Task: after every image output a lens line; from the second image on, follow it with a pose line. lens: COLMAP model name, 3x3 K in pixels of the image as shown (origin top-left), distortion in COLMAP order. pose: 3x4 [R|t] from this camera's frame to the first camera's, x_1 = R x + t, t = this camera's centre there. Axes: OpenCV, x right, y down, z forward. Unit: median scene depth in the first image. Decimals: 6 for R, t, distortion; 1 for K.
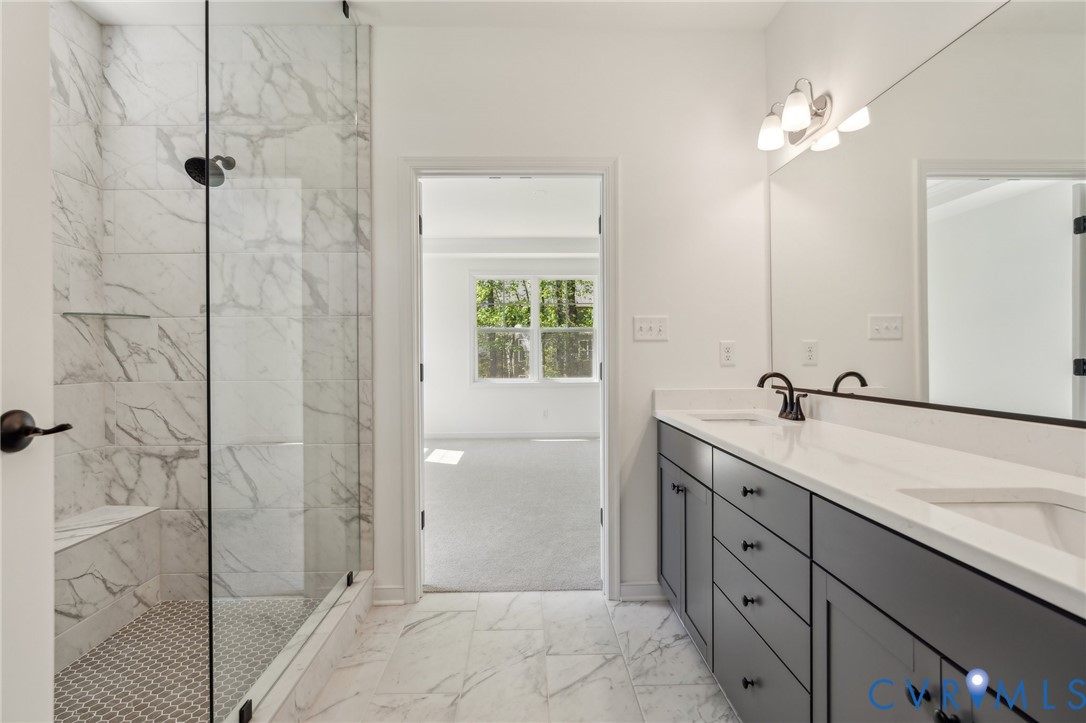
lens RADIAL K [[531.1, 0, 538.6], [0, 531.1, 359.9], [0, 0, 1]] dist [-0.001950, -0.000753]
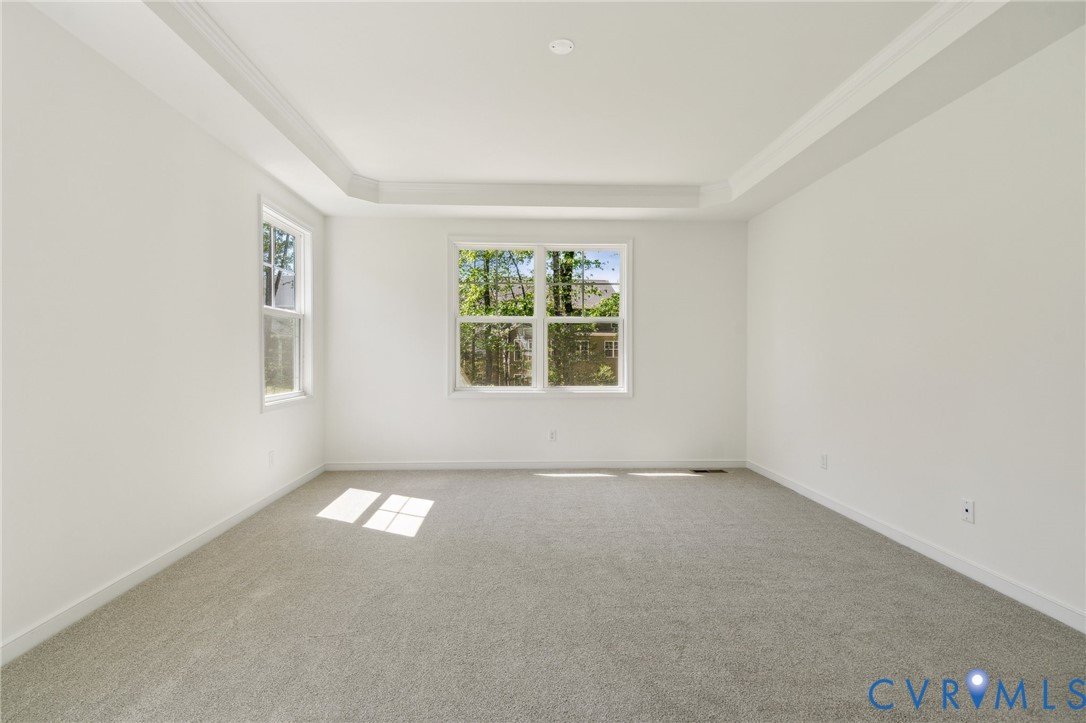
lens RADIAL K [[507.6, 0, 541.4], [0, 507.6, 360.6], [0, 0, 1]] dist [0.002242, -0.000137]
pose [[0.999847, 0.005492, 0.016599, -0.053070], [-0.005530, 0.999982, 0.002283, -0.010433], [-0.016587, -0.002375, 0.999860, 1.021210]]
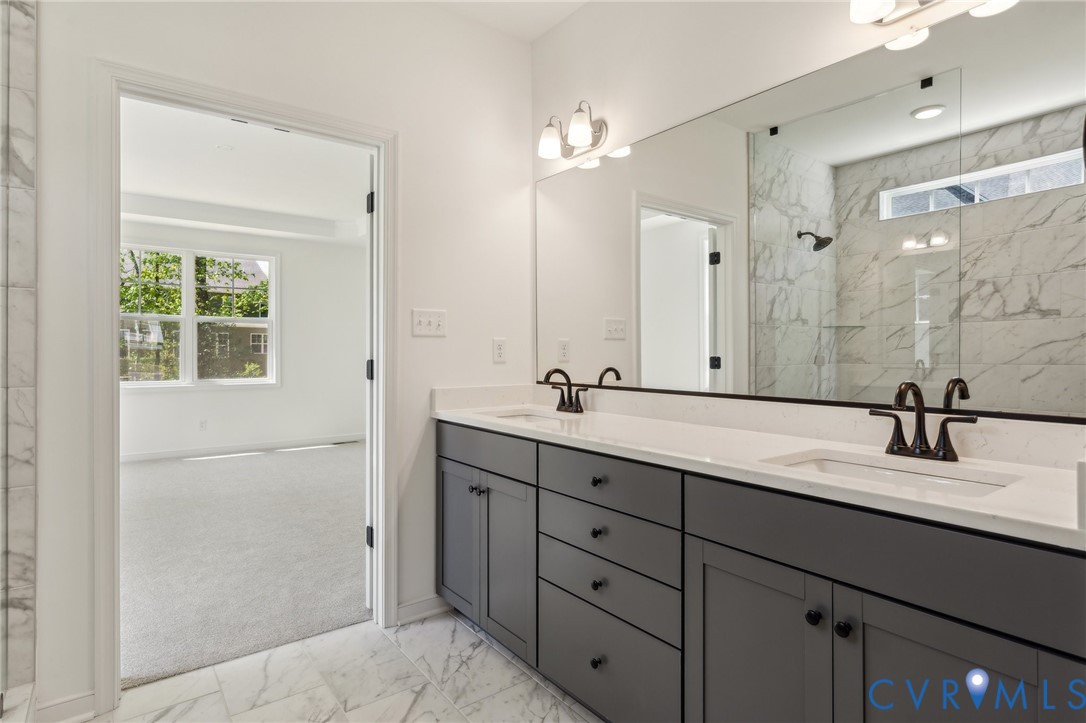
lens RADIAL K [[562.1, 0, 536.0], [0, 562.1, 352.7], [0, 0, 1]] dist [-0.004056, 0.000821]
pose [[0.819128, 0.005408, 0.573586, -0.201963], [-0.000928, 0.999967, -0.008102, 0.000553], [-0.573610, 0.006104, 0.819106, 0.087122]]
